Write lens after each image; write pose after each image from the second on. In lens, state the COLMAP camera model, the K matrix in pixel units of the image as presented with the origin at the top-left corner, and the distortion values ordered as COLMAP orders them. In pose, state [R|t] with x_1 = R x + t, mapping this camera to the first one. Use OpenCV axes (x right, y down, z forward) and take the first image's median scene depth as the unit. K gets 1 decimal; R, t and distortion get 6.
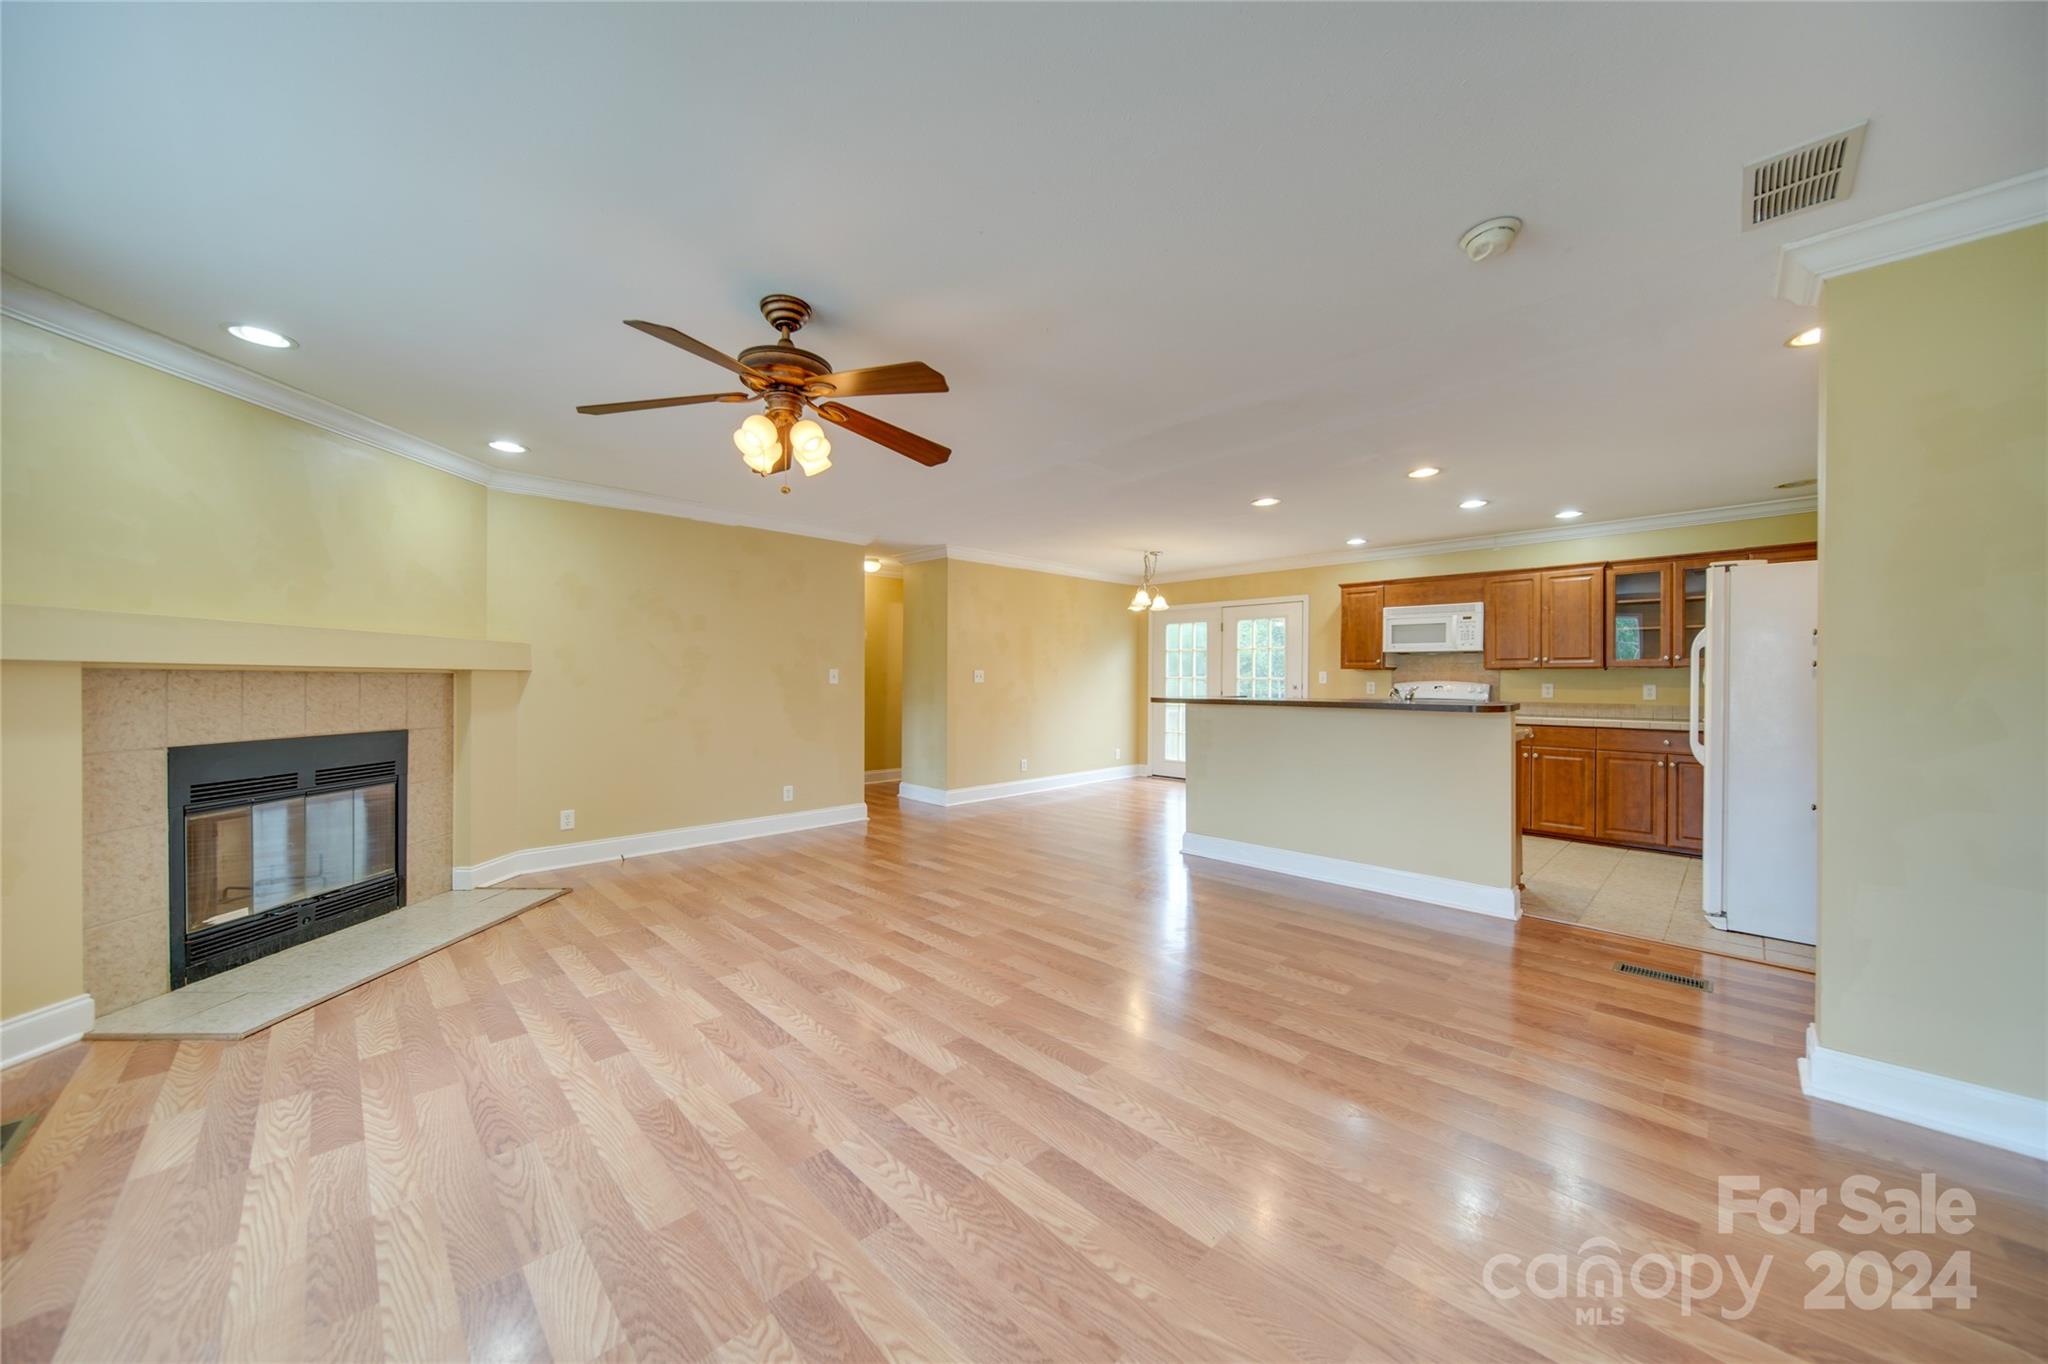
lens RADIAL K [[709.3, 0, 1021.1], [0, 709.3, 684.9], [0, 0, 1]] dist [0.000740, -0.000659]
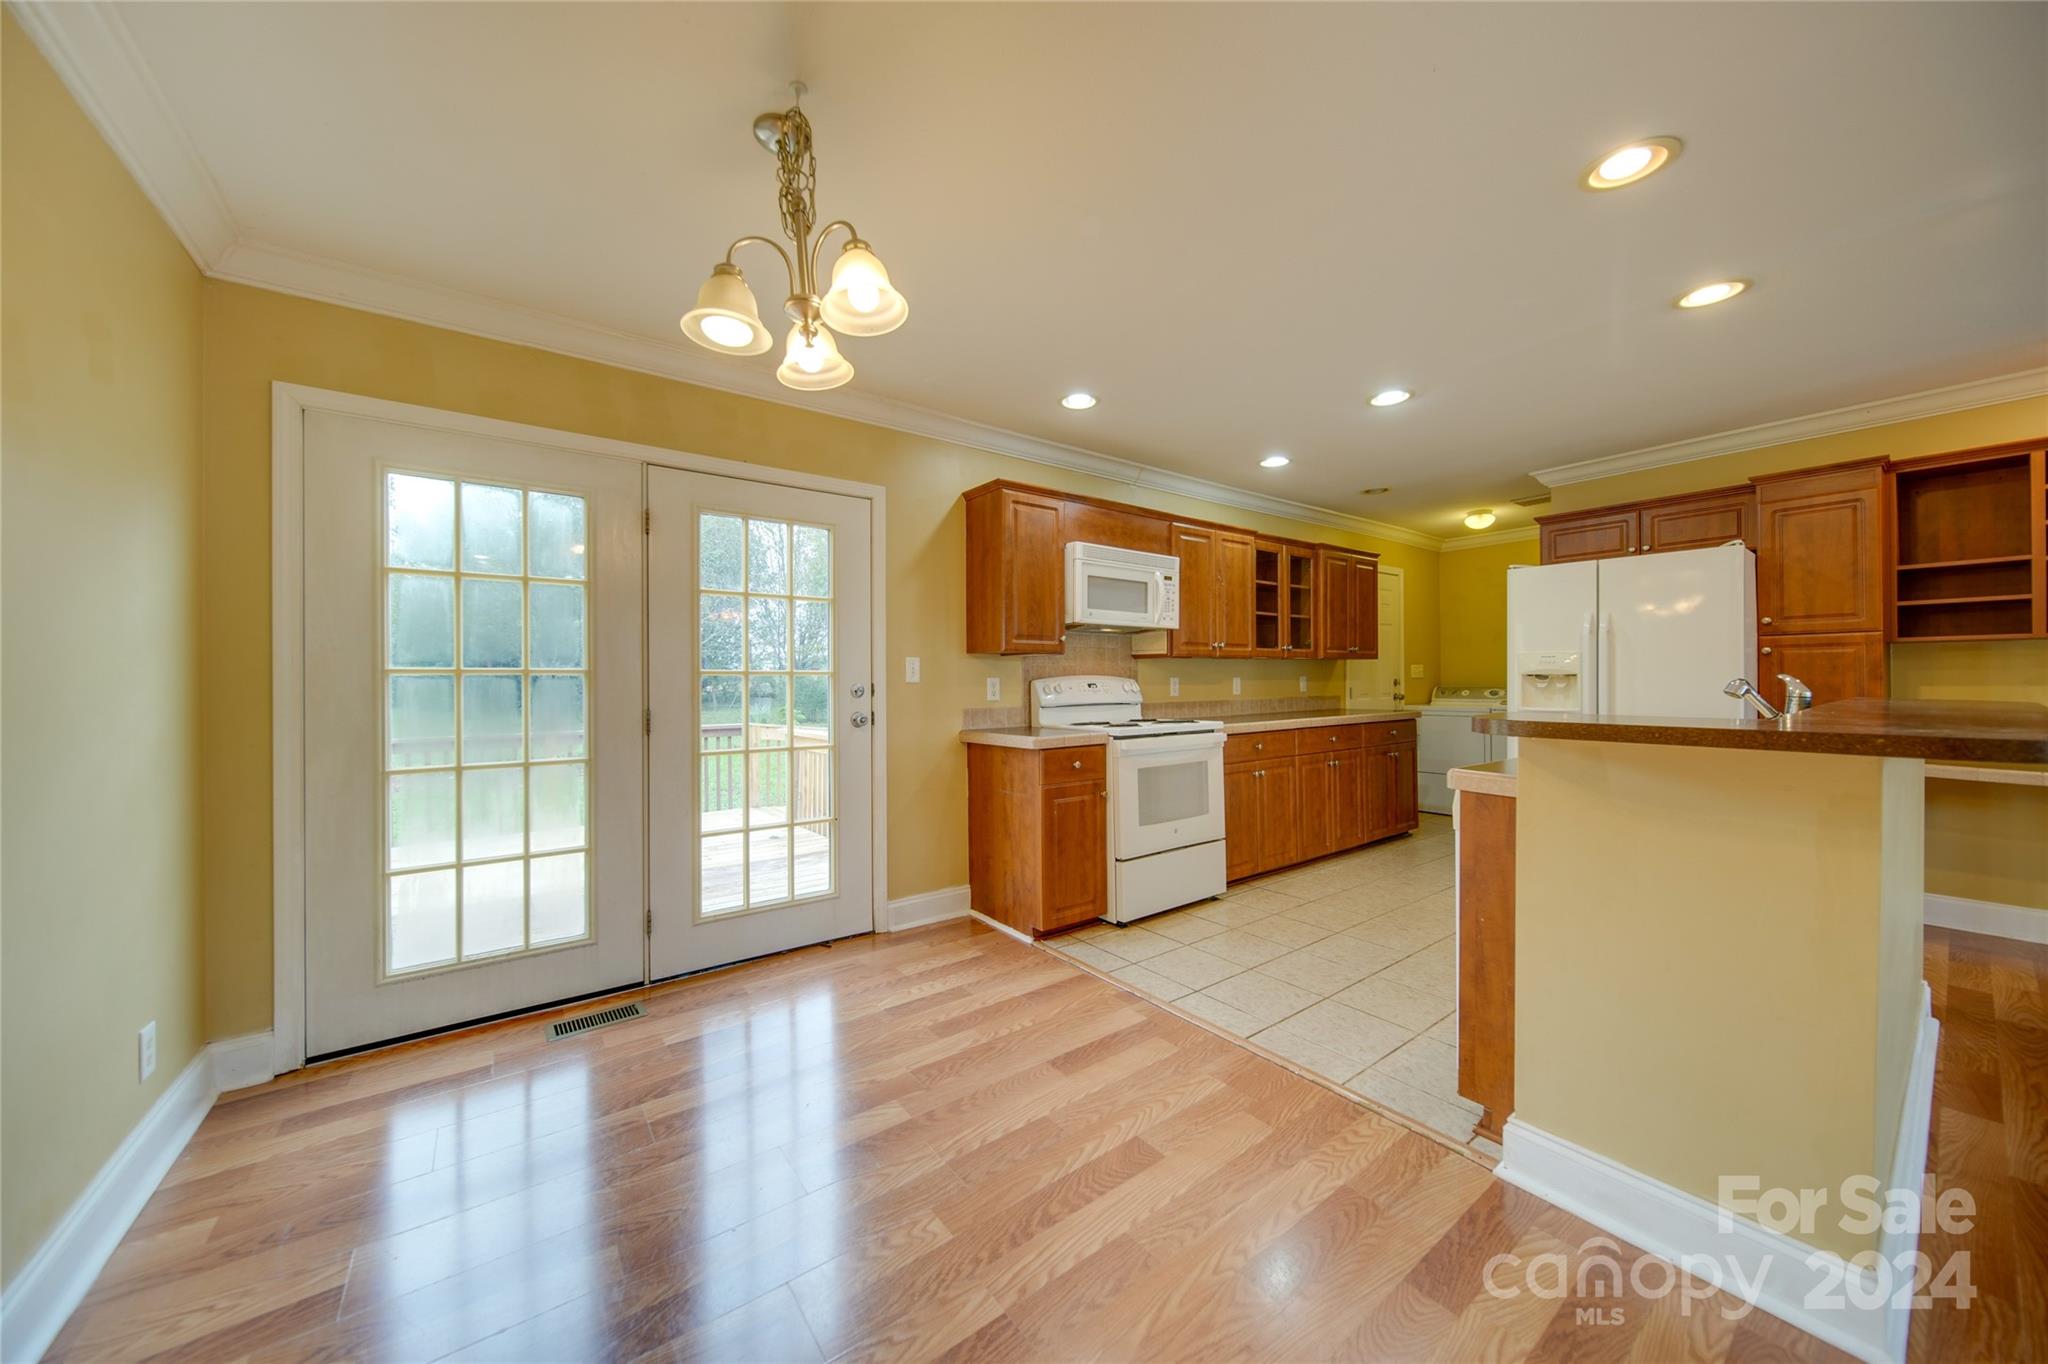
lens RADIAL K [[709.3, 0, 1014.1], [0, 709.3, 677.2], [0, 0, 1]] dist [0.000740, -0.000659]
pose [[0.143178, -0.006363, 0.989676, -0.039817], [0.011270, 0.999925, 0.004798, -0.006651], [-0.989633, 0.010467, 0.143239, 0.943257]]
